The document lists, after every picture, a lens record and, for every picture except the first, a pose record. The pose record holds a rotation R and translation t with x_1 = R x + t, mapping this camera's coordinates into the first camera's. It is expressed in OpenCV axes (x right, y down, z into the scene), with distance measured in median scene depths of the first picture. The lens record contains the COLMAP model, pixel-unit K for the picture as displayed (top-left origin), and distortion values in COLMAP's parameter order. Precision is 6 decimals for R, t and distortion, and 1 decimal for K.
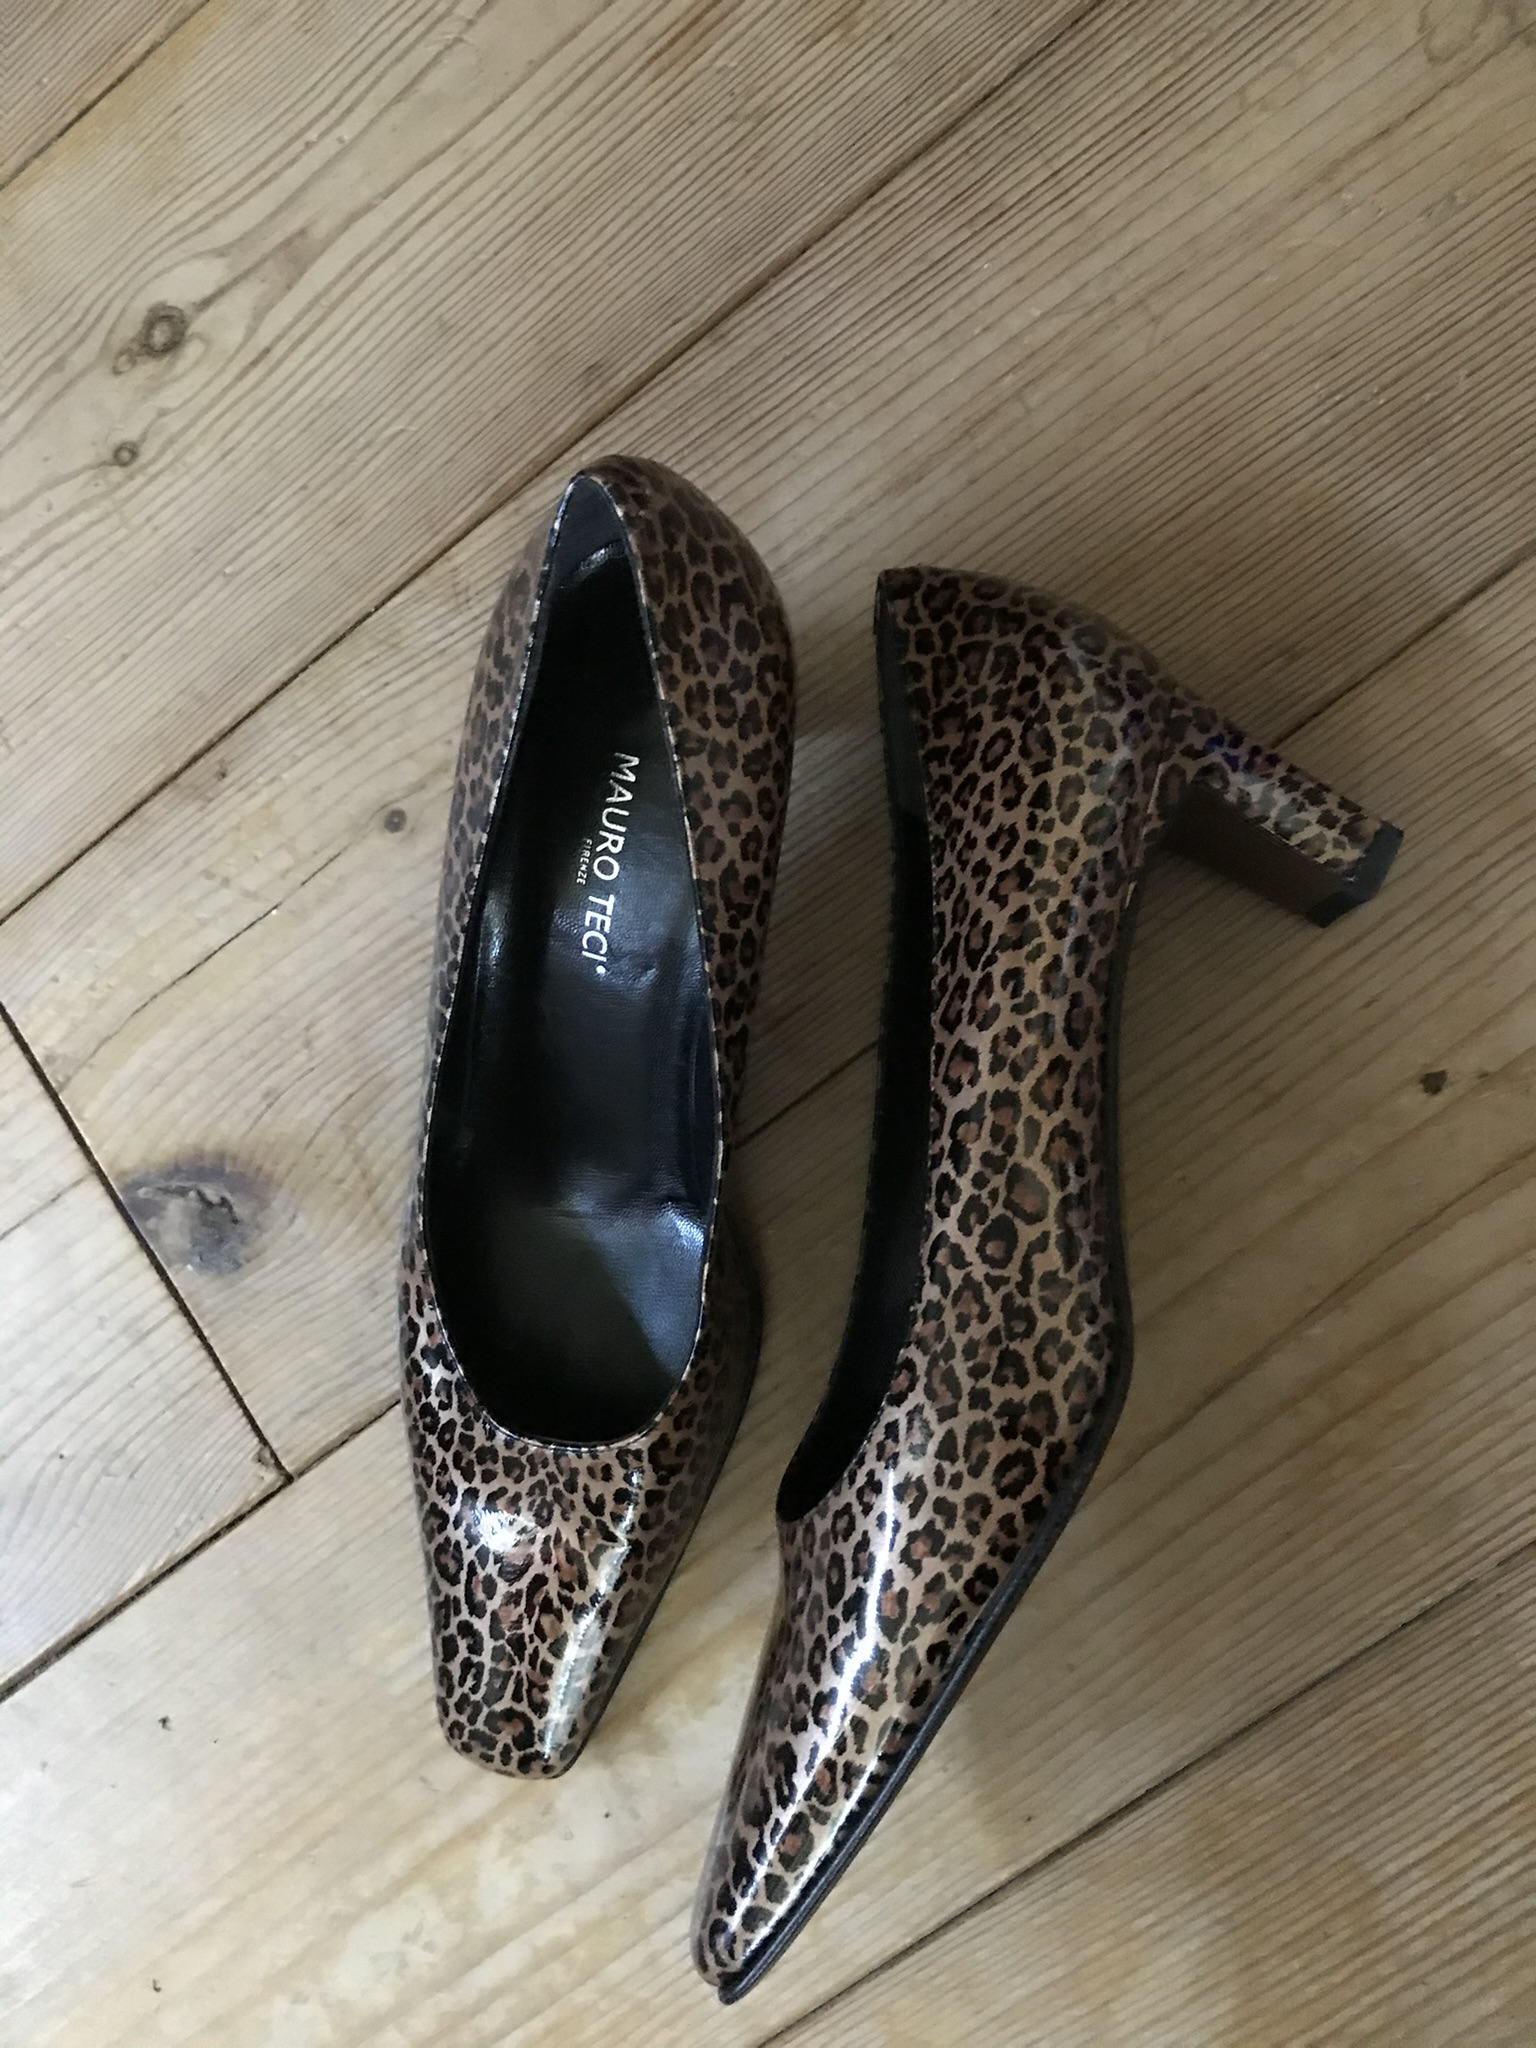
lens RADIAL K [[1727.0, 0, 768.0], [0, 1727.0, 1024.0], [0, 0, 1]] dist [-0.068690, -0.005647]
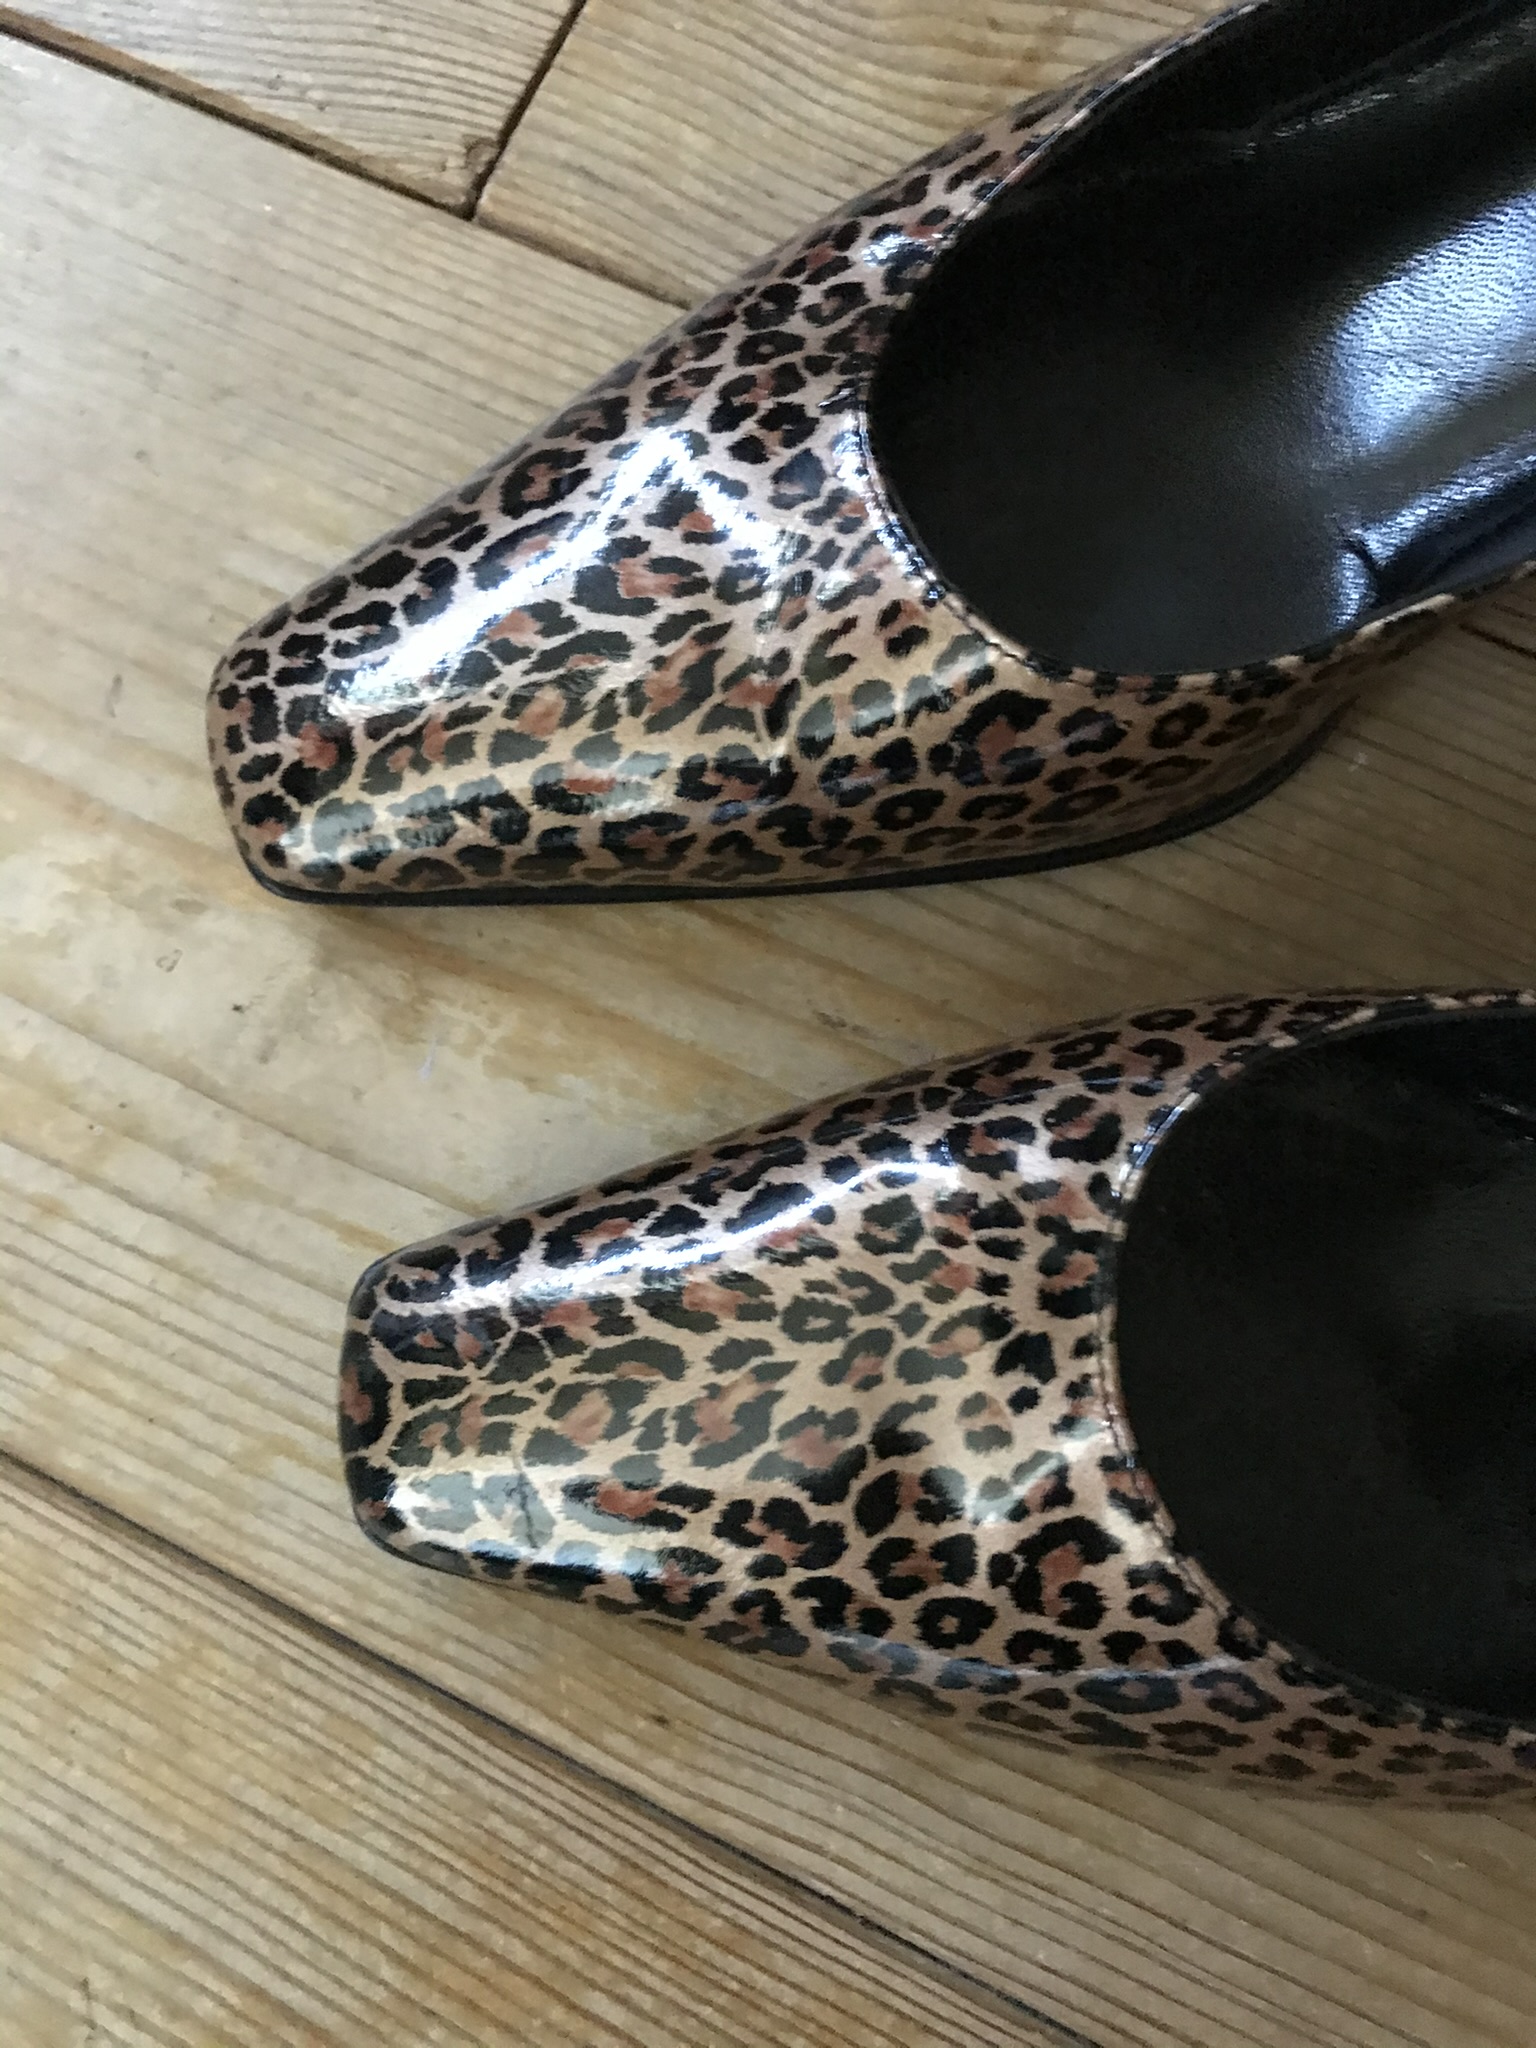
lens RADIAL K [[1682.2, 0, 768.0], [0, 1682.2, 1024.0], [0, 0, 1]] dist [0.007994, -0.006629]
pose [[0.475292, 0.877741, 0.060573, -0.045065], [-0.879023, 0.470787, 0.075351, 0.293649], [0.037621, -0.089058, 0.995316, 0.497297]]
